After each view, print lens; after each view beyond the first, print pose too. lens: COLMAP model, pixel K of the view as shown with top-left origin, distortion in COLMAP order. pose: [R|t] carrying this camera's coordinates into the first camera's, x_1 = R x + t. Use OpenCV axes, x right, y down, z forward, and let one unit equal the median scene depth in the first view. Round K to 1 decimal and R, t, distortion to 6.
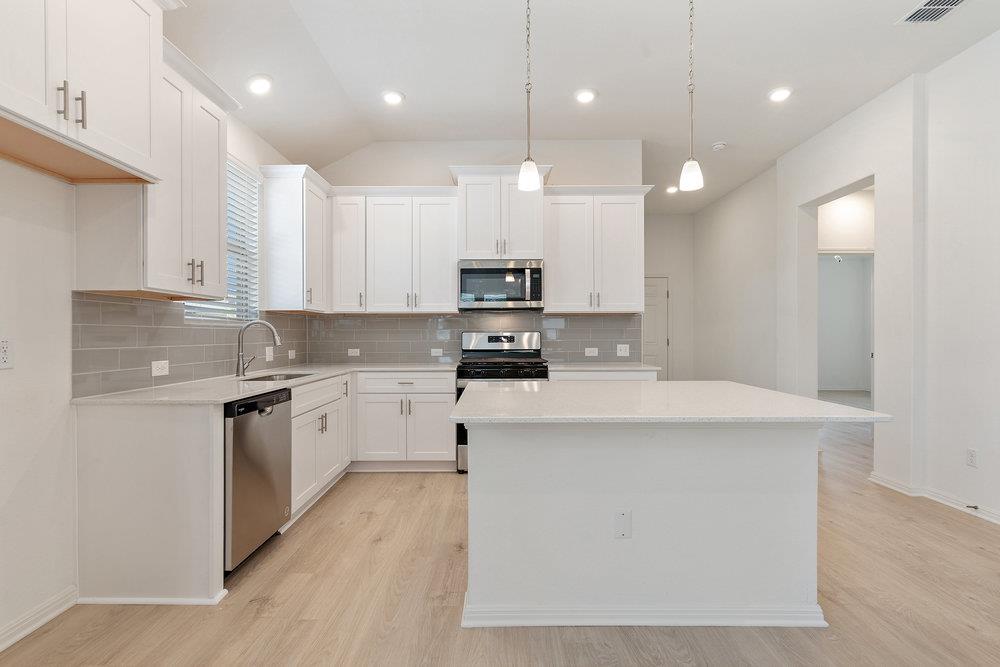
lens RADIAL K [[467.2, 0, 493.8], [0, 467.2, 336.6], [0, 0, 1]] dist [-0.001892, 0.000427]
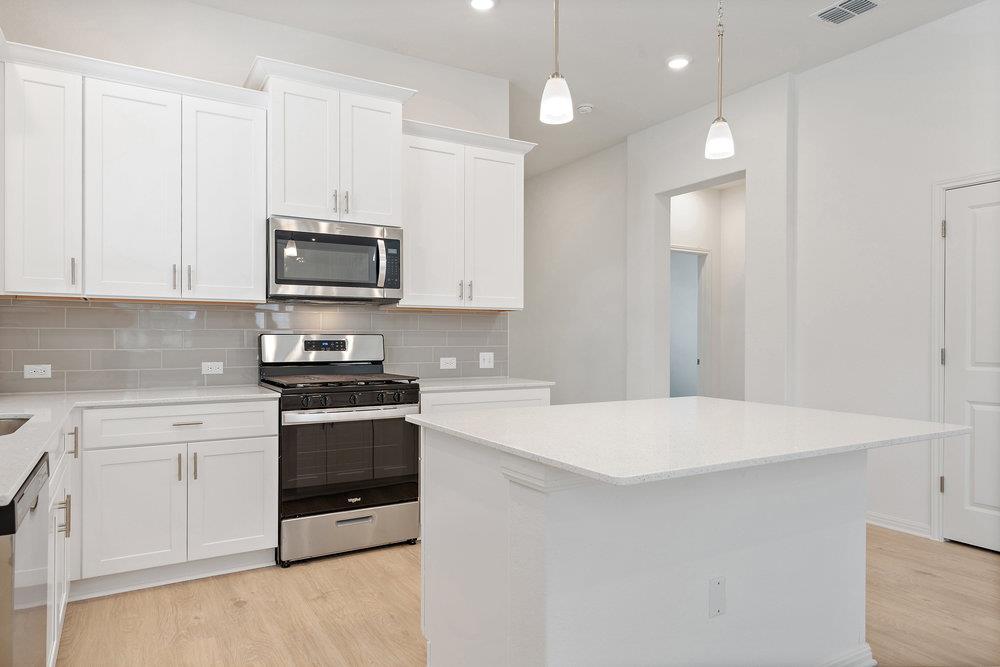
lens RADIAL K [[635.7, 0, 493.7], [0, 635.7, 340.1], [0, 0, 1]] dist [0.010580, -0.002757]
pose [[0.858230, 0.002697, 0.513258, -0.253571], [-0.002295, 0.999996, -0.001417, -0.001255], [-0.513260, 0.000038, 0.858233, 0.144117]]
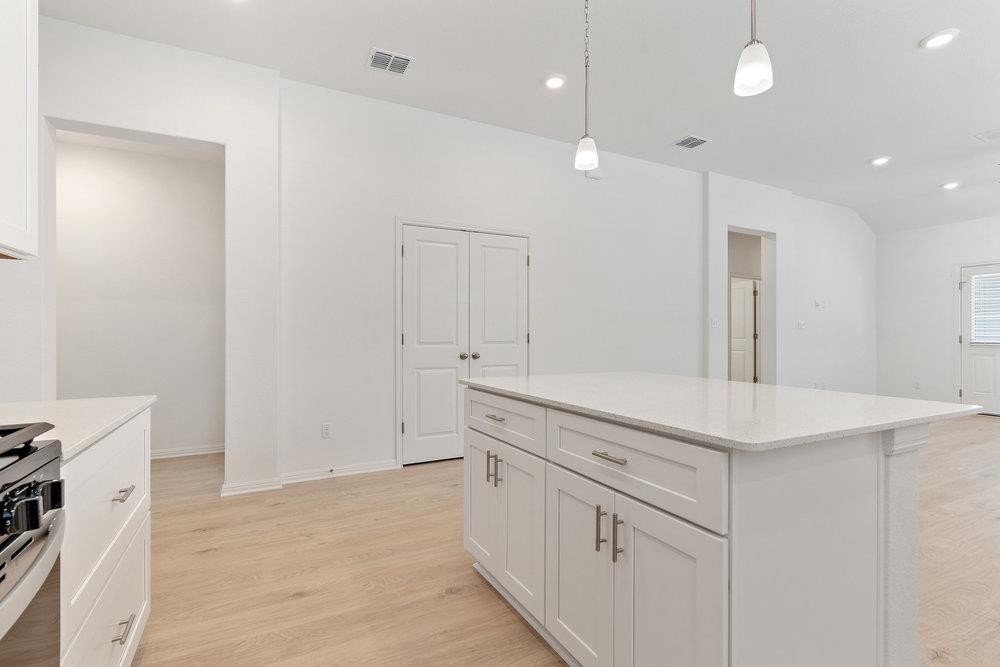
lens RADIAL K [[467.2, 0, 496.6], [0, 467.2, 335.1], [0, 0, 1]] dist [-0.001892, 0.000427]
pose [[-0.467760, 0.006067, 0.883835, -0.175632], [0.005893, 0.999976, -0.003745, 0.016109], [-0.883836, 0.003456, -0.467784, 0.877040]]
